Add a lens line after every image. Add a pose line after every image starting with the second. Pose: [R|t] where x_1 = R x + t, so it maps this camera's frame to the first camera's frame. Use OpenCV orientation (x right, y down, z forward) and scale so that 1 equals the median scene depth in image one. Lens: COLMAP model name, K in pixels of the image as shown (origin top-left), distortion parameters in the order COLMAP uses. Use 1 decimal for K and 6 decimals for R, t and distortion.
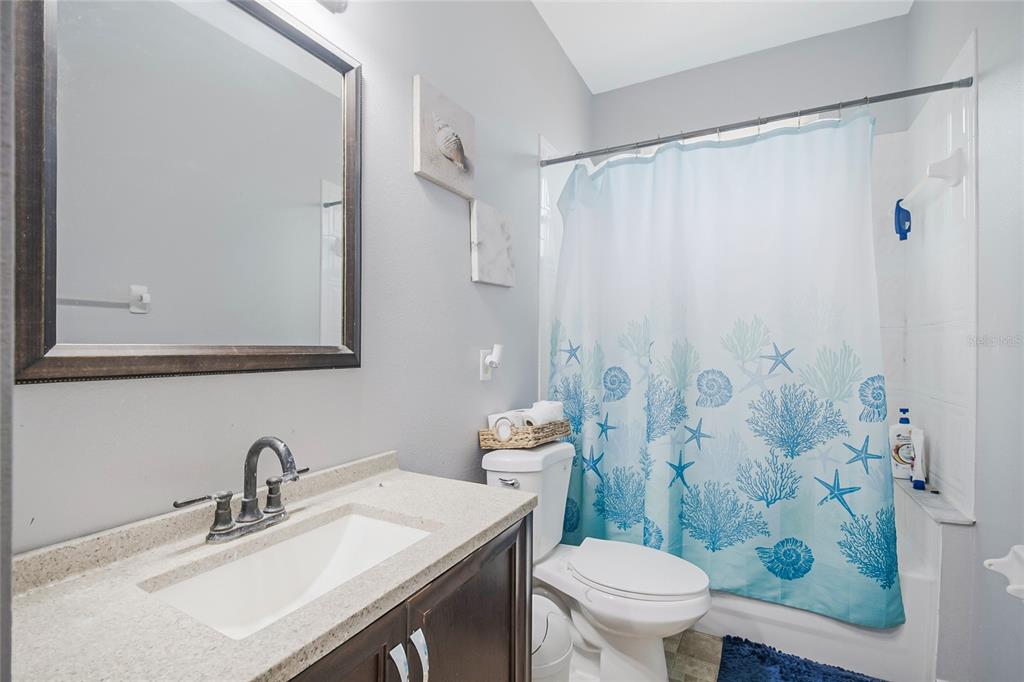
lens RADIAL K [[456.0, 0, 521.2], [0, 456.0, 340.0], [0, 0, 1]] dist [0.023200, -0.018570]
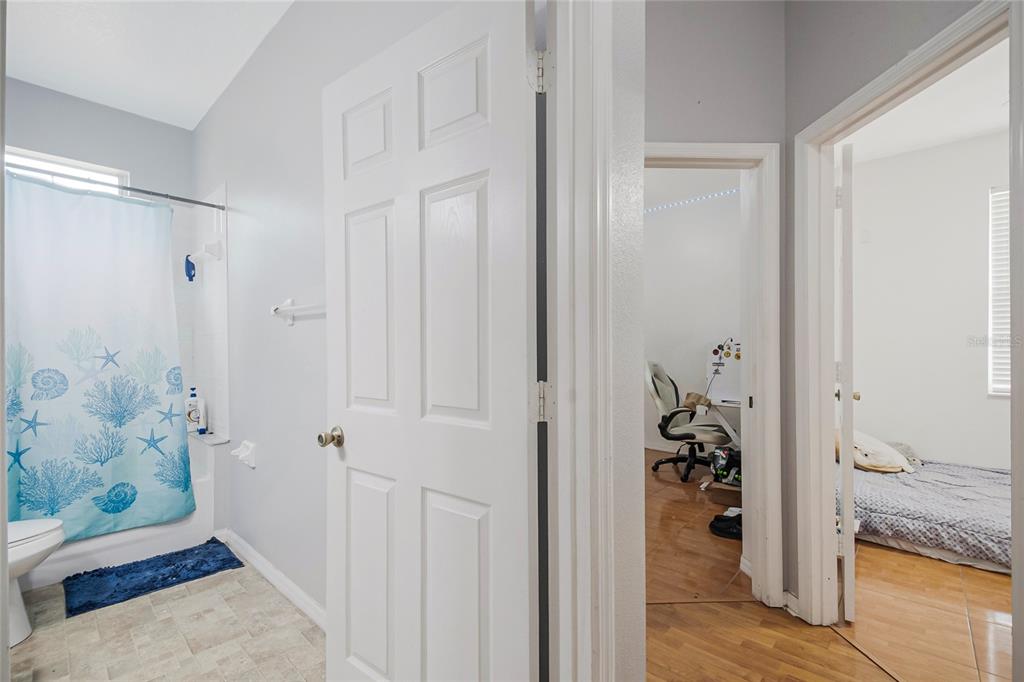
lens RADIAL K [[452.5, 0, 518.8], [0, 452.5, 349.1], [0, 0, 1]] dist [0.020969, -0.019075]
pose [[0.252738, -0.008260, 0.967500, -0.461474], [0.012485, 0.999908, 0.005275, 0.021617], [-0.967454, 0.010745, 0.252818, -0.560166]]
